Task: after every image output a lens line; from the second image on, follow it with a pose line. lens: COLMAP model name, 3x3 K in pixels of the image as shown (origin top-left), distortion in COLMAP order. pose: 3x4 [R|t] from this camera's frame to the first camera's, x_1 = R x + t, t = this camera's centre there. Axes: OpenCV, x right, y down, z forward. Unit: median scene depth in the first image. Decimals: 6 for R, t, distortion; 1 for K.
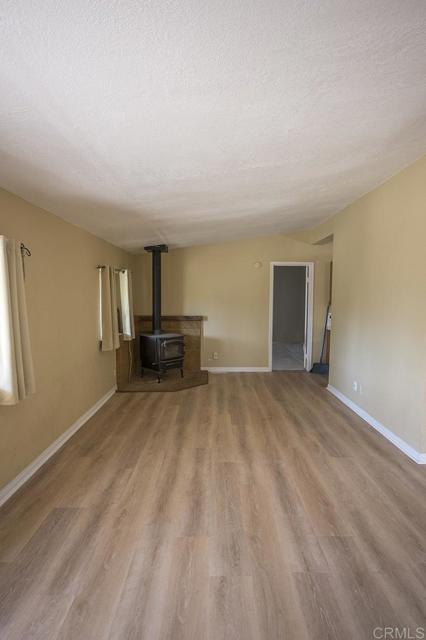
lens RADIAL K [[324.8, 0, 214.2], [0, 324.8, 321.8], [0, 0, 1]] dist [-0.000340, 0.000035]
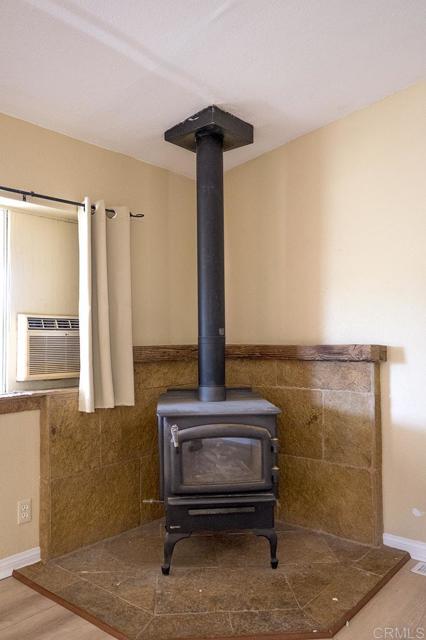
lens RADIAL K [[493.6, 0, 211.9], [0, 493.6, 322.2], [0, 0, 1]] dist [-0.009554, -0.006675]
pose [[0.742642, -0.028074, -0.669100, 0.146106], [-0.038976, 0.995615, -0.085034, 0.003520], [0.668553, 0.089228, 0.738292, 0.636180]]
